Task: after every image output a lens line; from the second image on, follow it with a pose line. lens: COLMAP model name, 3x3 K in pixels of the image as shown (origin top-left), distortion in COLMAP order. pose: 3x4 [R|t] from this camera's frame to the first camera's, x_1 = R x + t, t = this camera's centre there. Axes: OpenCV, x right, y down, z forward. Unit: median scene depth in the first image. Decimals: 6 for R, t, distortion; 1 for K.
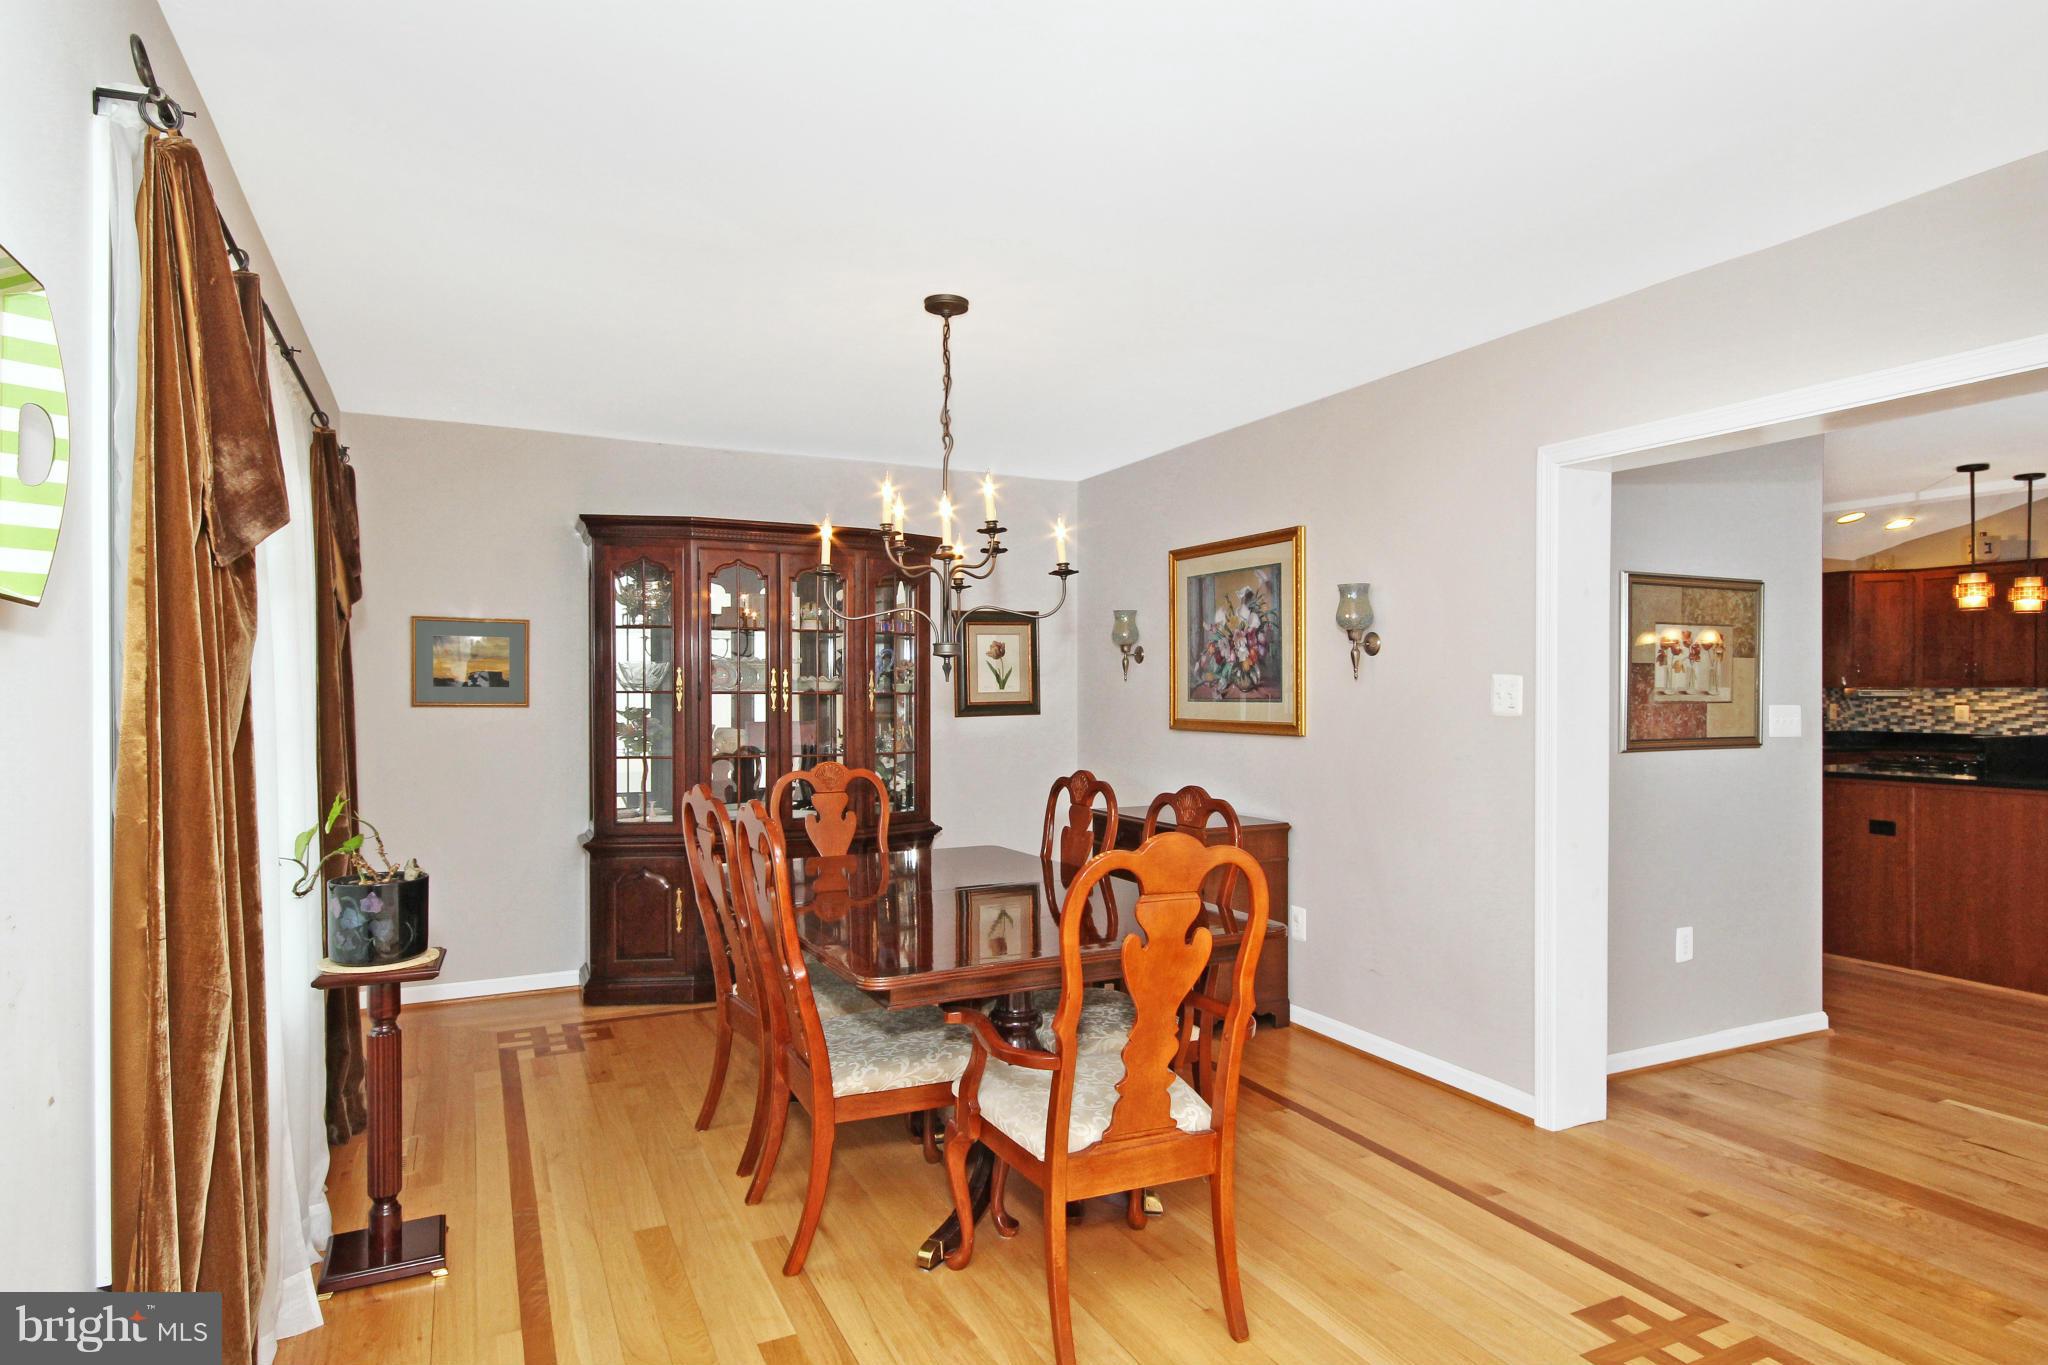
lens RADIAL K [[1159.8, 0, 1018.1], [0, 1159.8, 694.5], [0, 0, 1]] dist [0.005476, 0.002127]
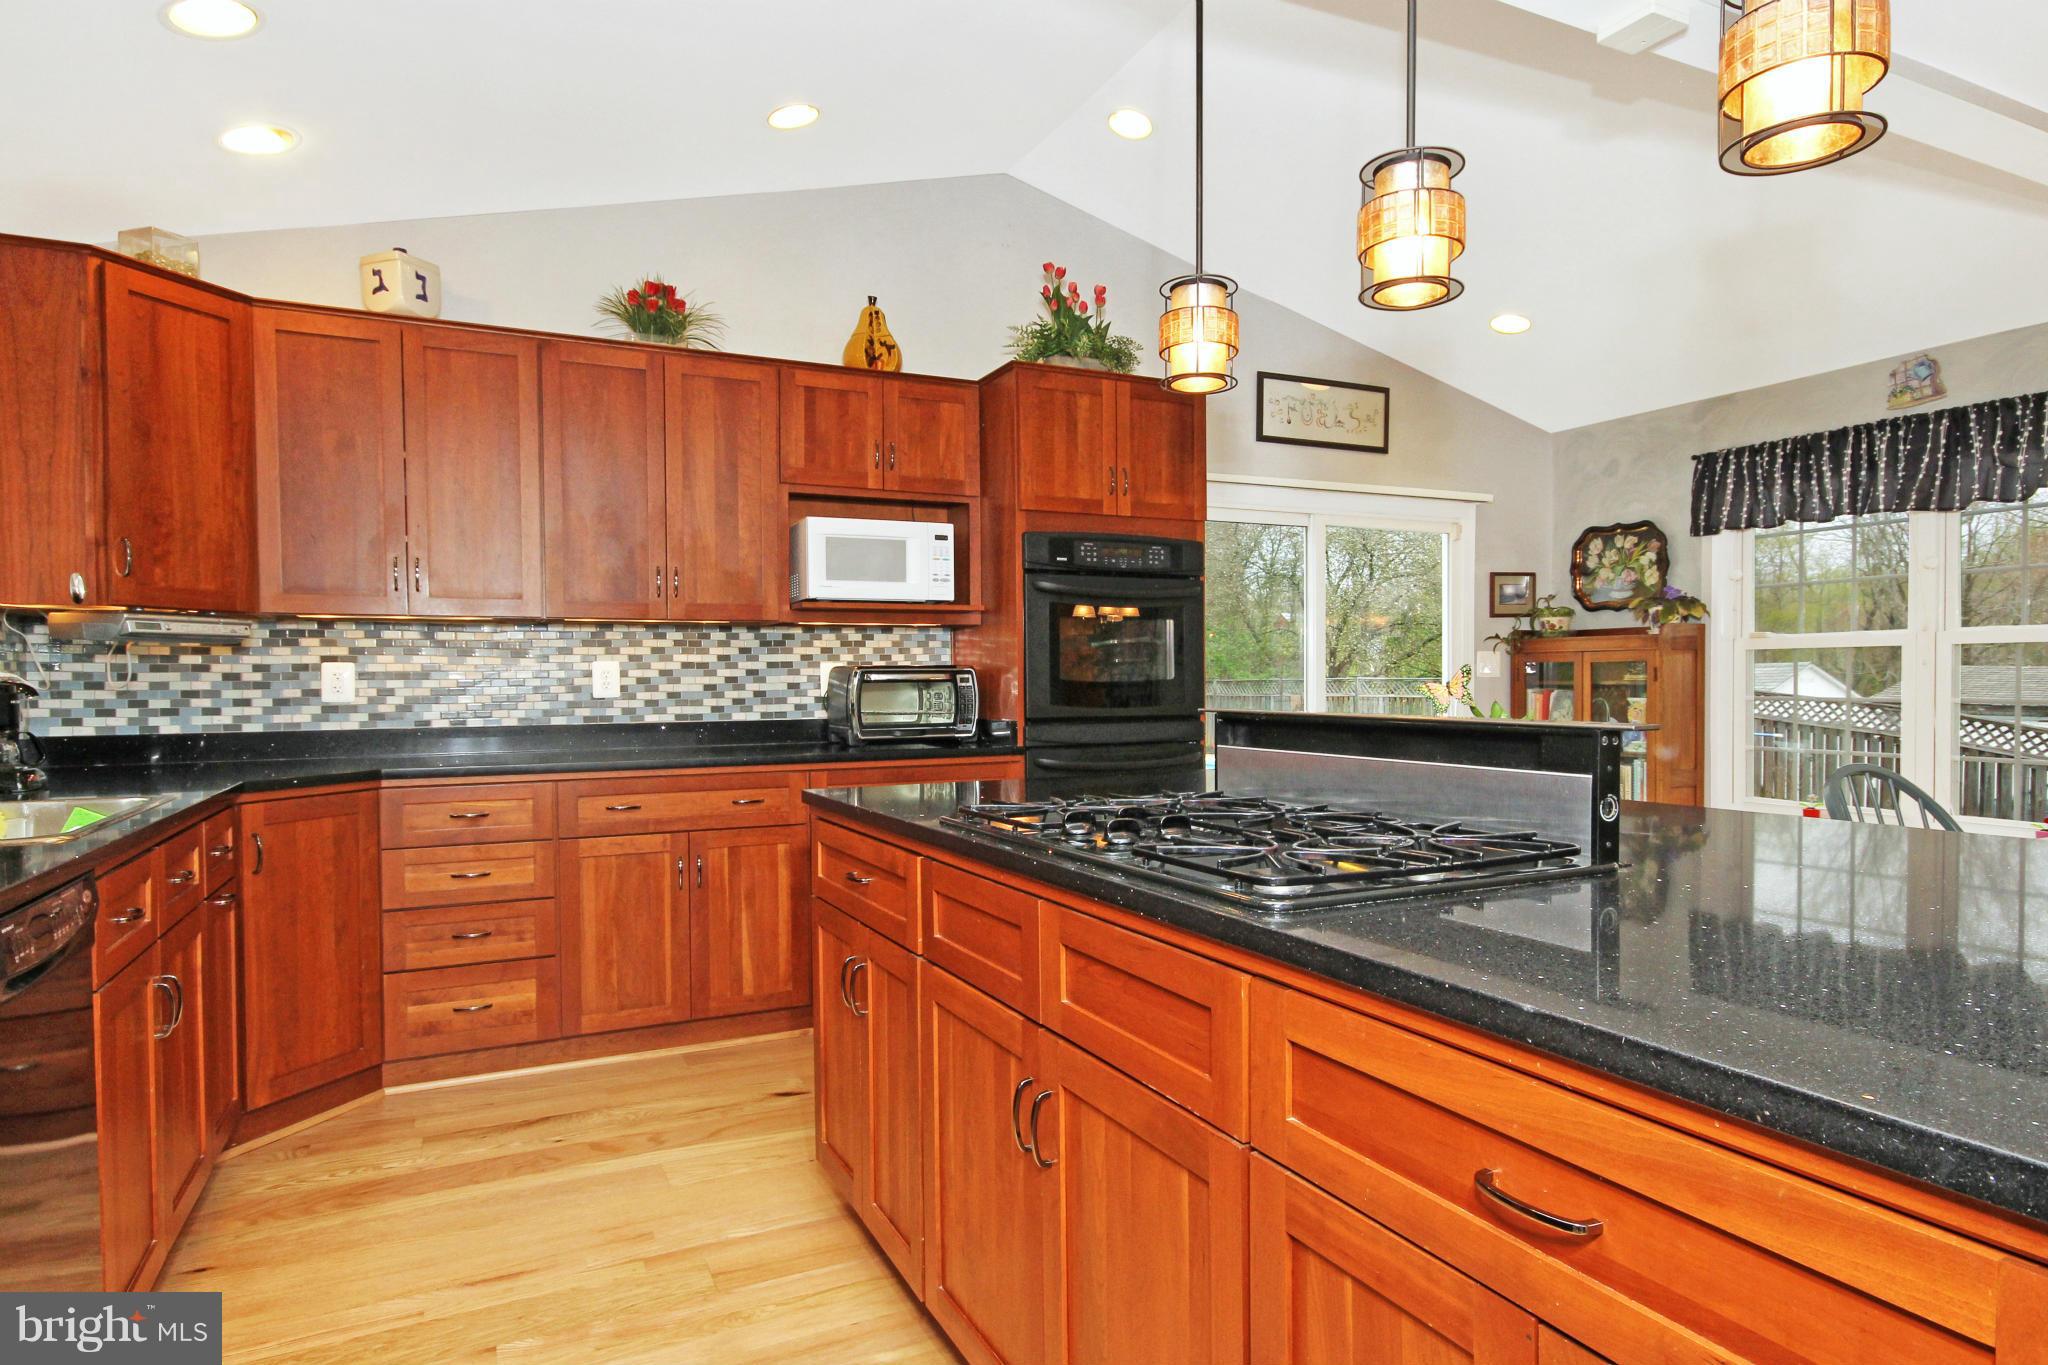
lens RADIAL K [[1159.8, 0, 1024.4], [0, 1159.8, 697.9], [0, 0, 1]] dist [0.005476, 0.002127]
pose [[-0.000405, -0.027292, 0.999627, 0.390701], [0.005431, 0.999613, 0.027294, 0.011946], [-0.999985, 0.005440, -0.000256, 0.747689]]
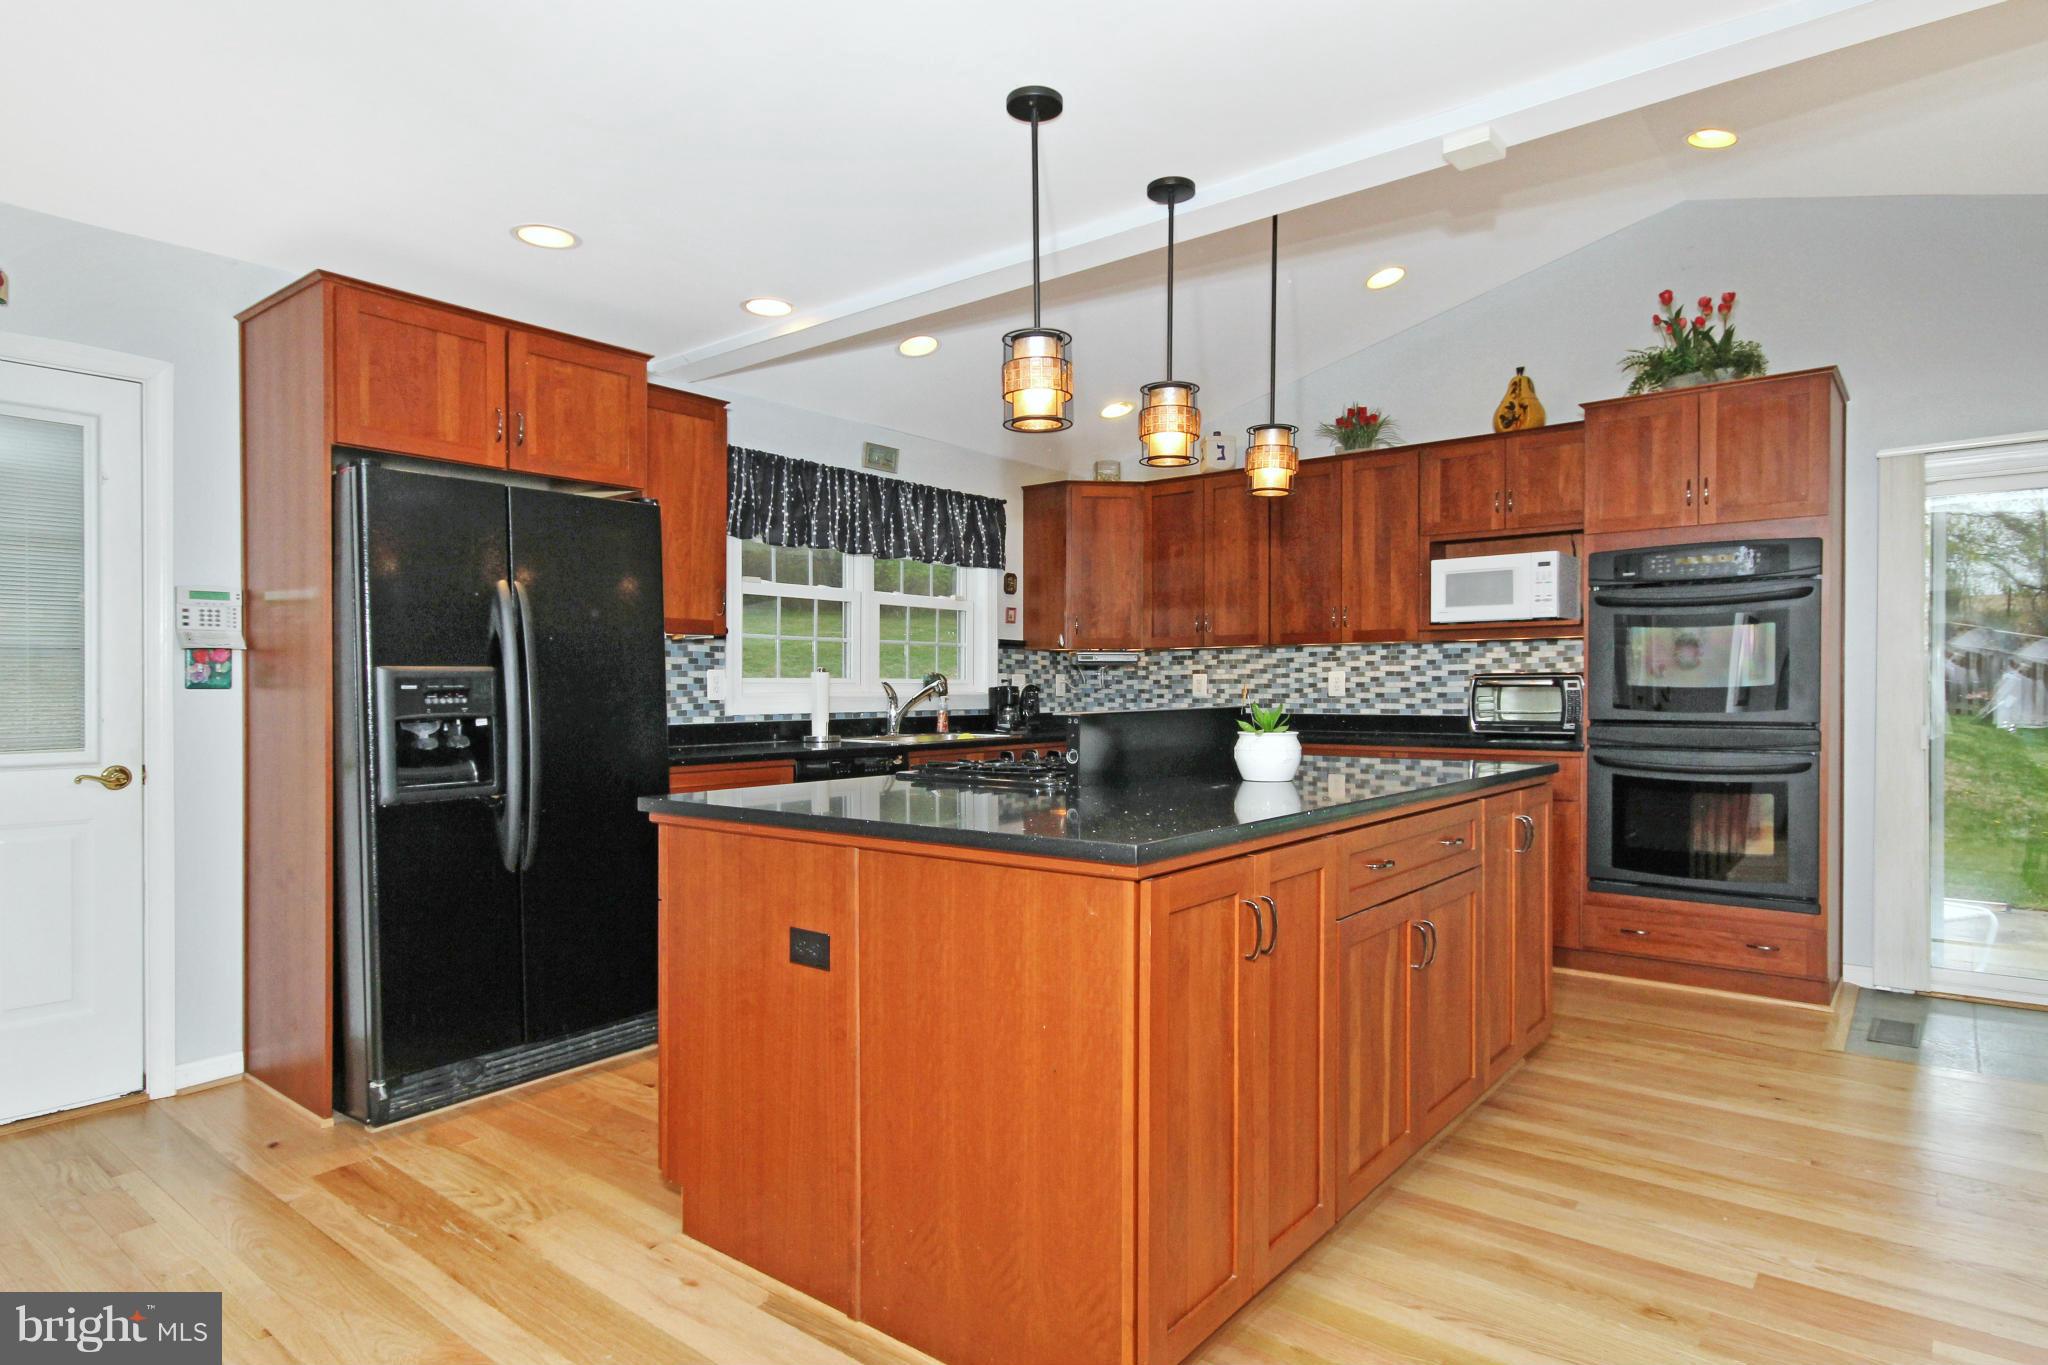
lens RADIAL K [[1159.8, 0, 1026.5], [0, 1159.8, 679.7], [0, 0, 1]] dist [0.005476, 0.002127]
pose [[0.905871, -0.009922, 0.423438, 0.404106], [0.011701, 0.999930, -0.001601, 0.012878], [-0.423392, 0.006405, 0.905924, 0.389681]]
